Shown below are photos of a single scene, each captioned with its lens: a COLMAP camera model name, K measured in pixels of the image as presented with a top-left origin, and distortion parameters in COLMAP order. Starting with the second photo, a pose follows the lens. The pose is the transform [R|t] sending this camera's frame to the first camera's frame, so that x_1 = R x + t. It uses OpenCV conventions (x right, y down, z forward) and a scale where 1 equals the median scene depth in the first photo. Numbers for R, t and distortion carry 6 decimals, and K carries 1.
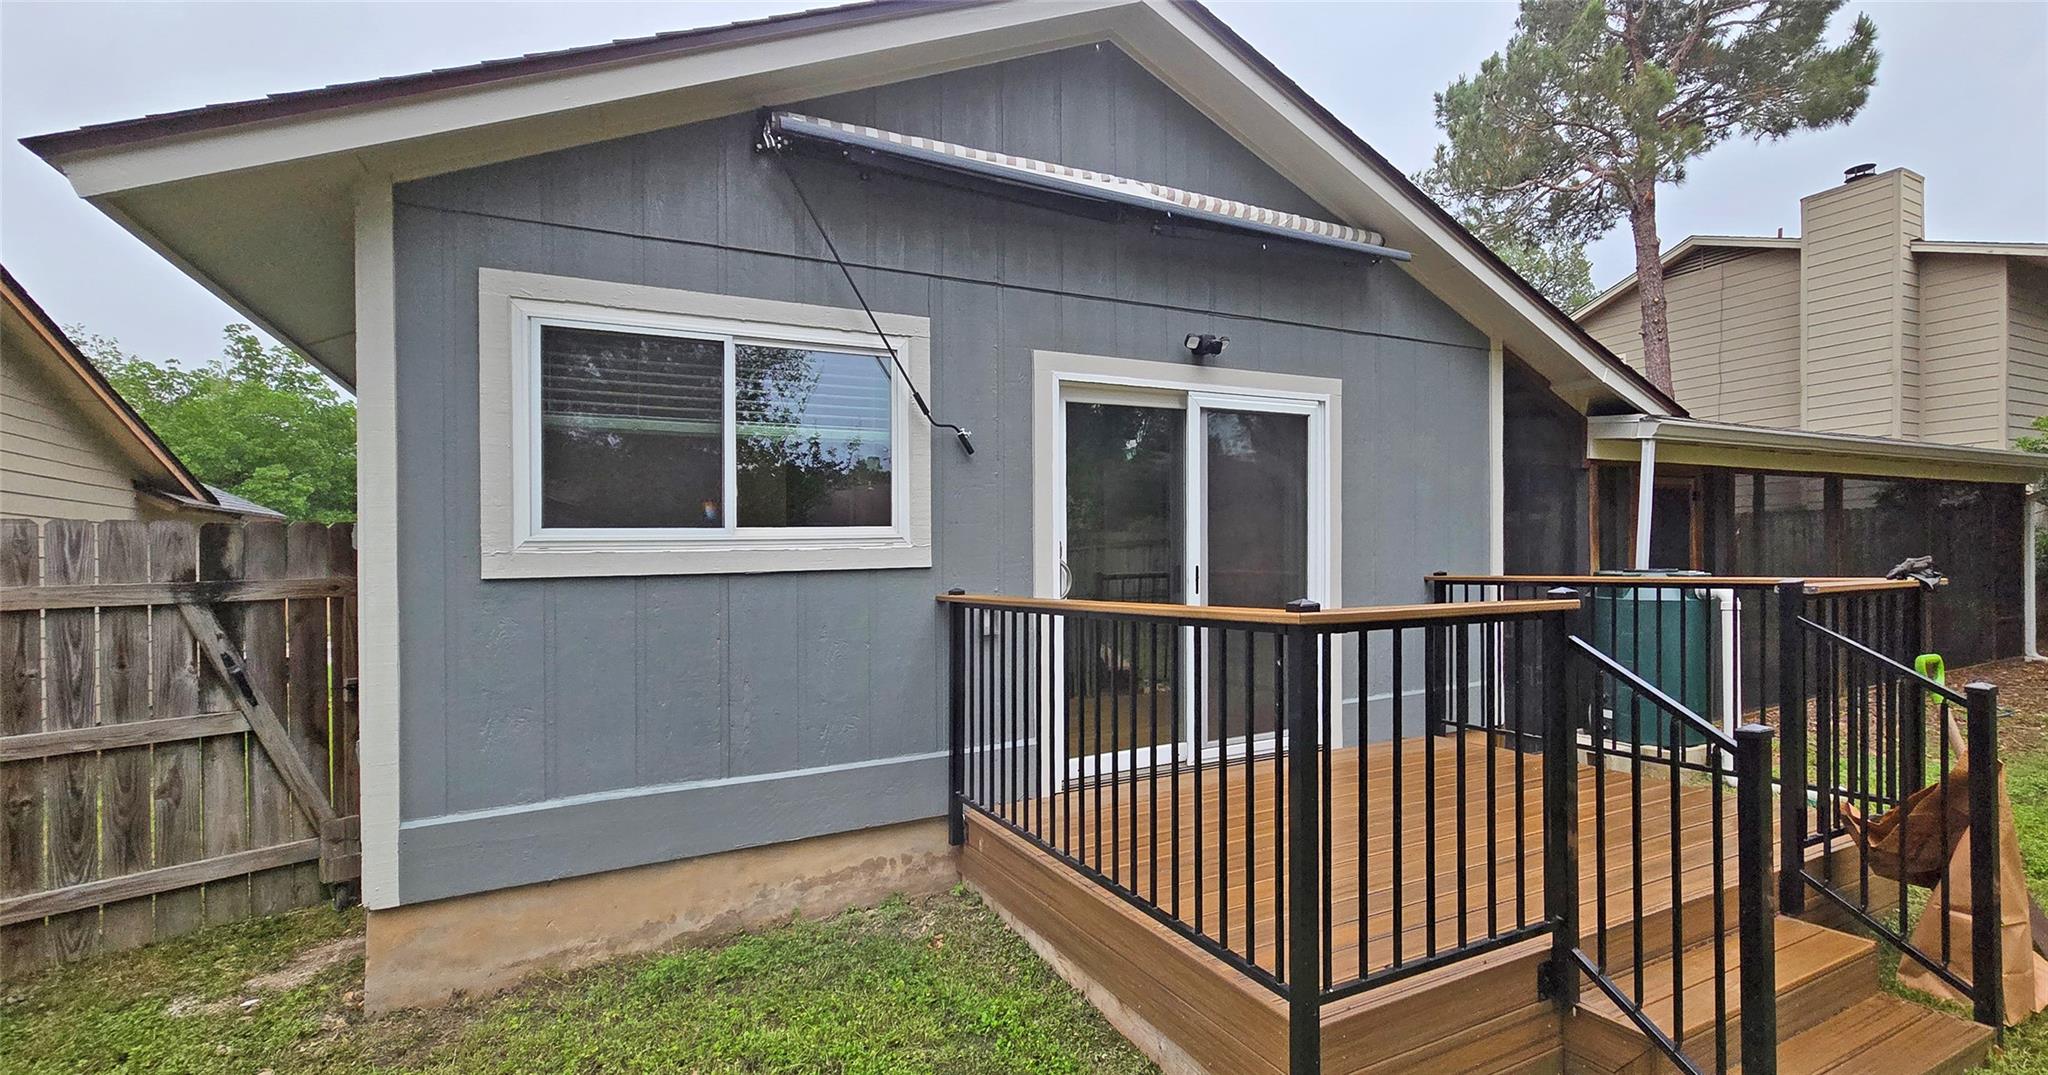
lens RADIAL K [[886.7, 0, 1024.4], [0, 886.7, 559.0], [0, 0, 1]] dist [-0.002170, 0.000150]
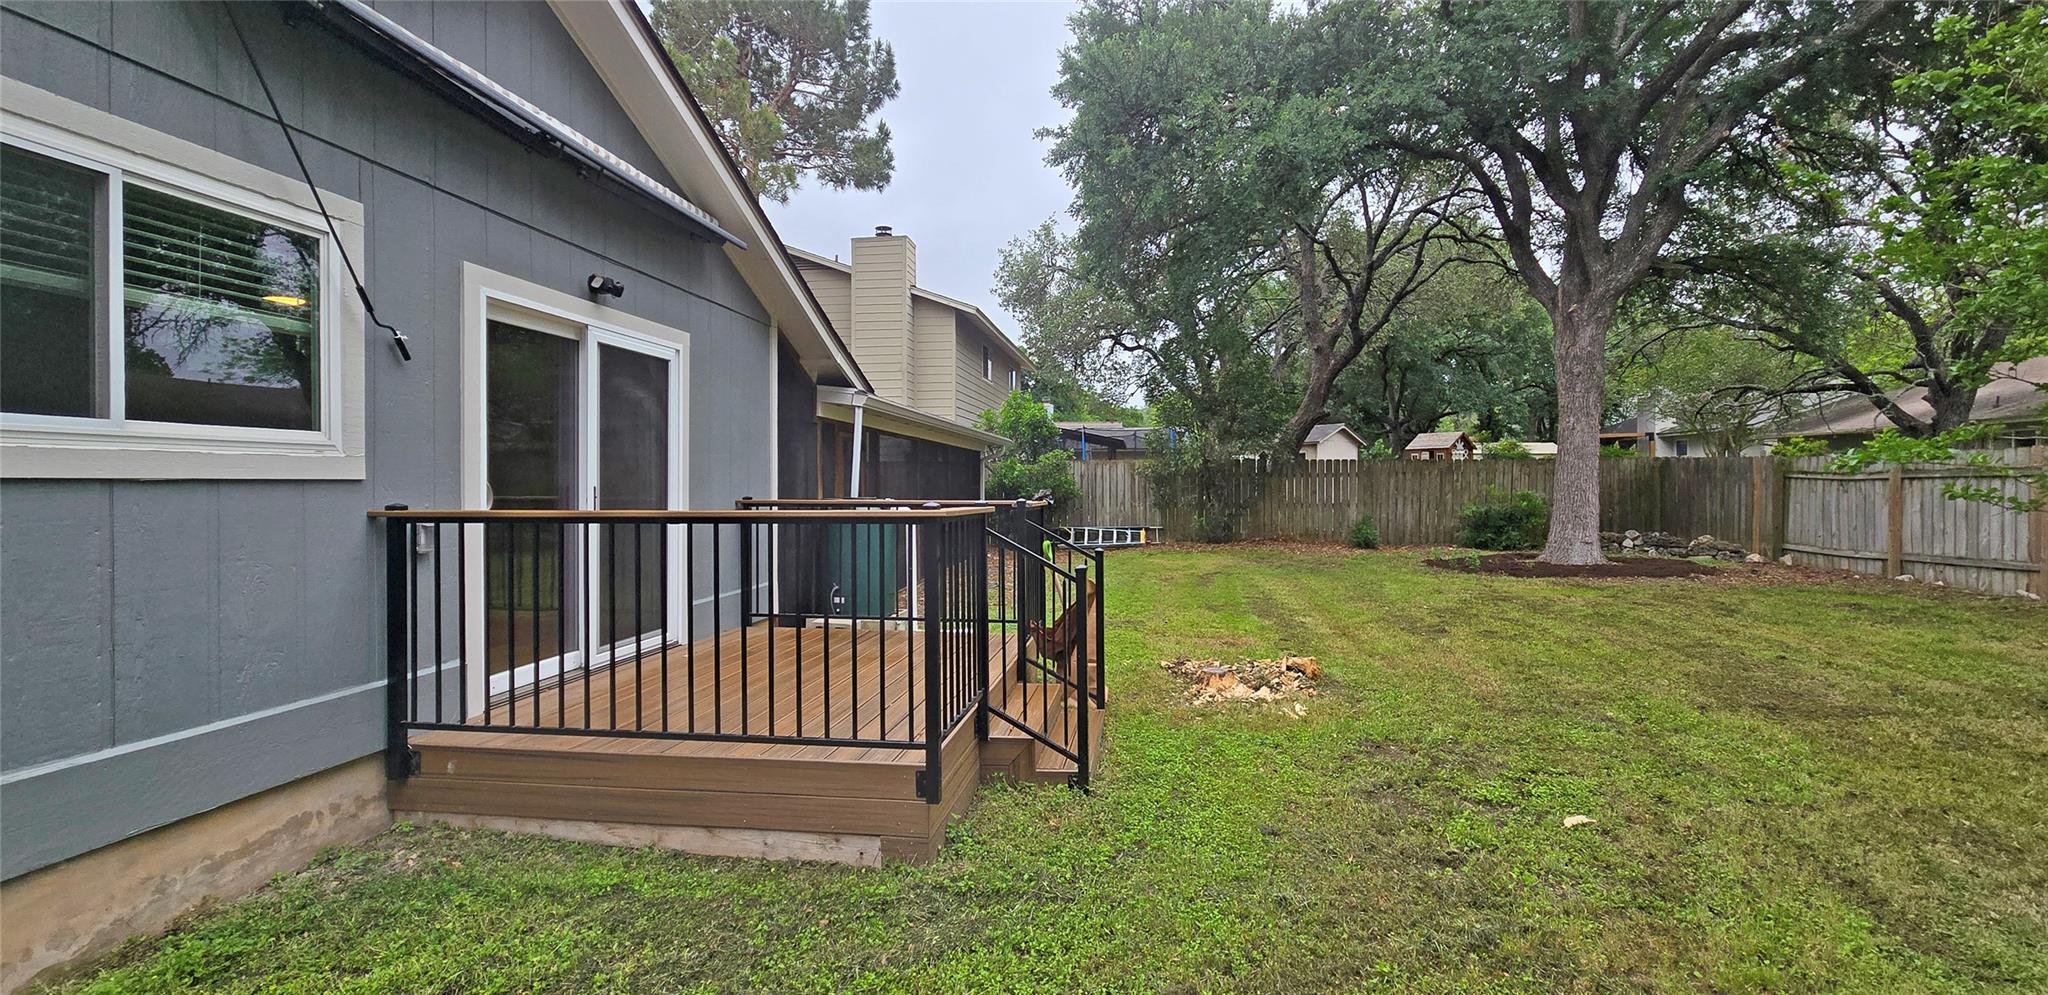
lens RADIAL K [[887.0, 0, 1024.0], [0, 887.0, 497.5], [0, 0, 1]] dist [-0.000003, 0.000458]
pose [[0.578418, 0.006404, 0.815716, -0.419375], [-0.000586, 0.999972, -0.007435, 0.031321], [-0.815741, 0.003823, 0.578405, -0.067613]]
